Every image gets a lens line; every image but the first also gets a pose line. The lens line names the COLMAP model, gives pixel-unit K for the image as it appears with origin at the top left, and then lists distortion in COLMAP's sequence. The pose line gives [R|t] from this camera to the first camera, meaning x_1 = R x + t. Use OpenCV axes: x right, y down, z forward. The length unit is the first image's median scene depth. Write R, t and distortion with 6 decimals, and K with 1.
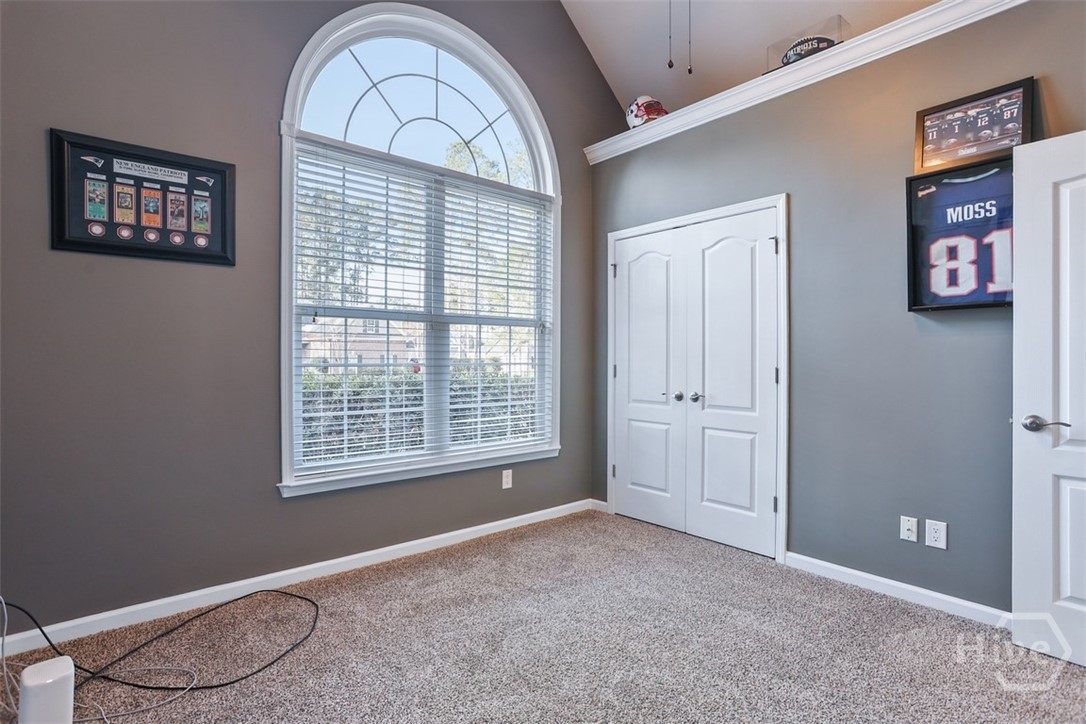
lens RADIAL K [[545.2, 0, 543.8], [0, 545.2, 357.8], [0, 0, 1]] dist [-0.047088, 0.021841]
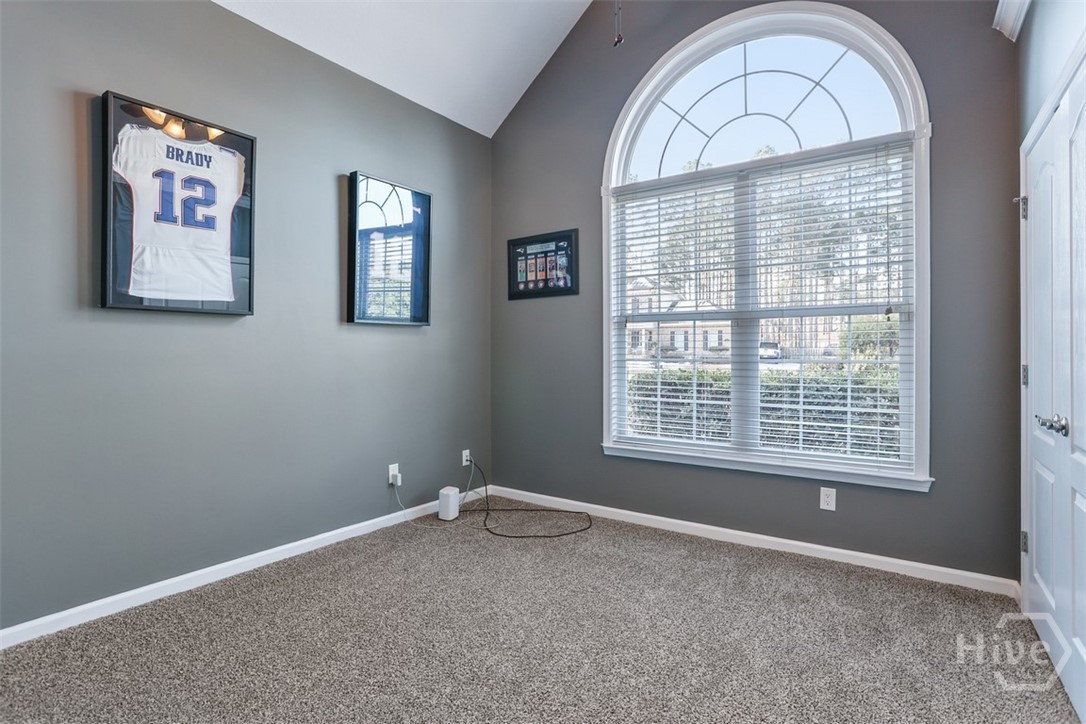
lens RADIAL K [[545.2, 0, 542.6], [0, 545.2, 359.0], [0, 0, 1]] dist [-0.047088, 0.021841]
pose [[0.225548, -0.000158, -0.974232, 0.810691], [-0.004531, 0.999989, -0.001211, 0.013794], [0.974221, 0.004688, 0.225545, 0.490615]]
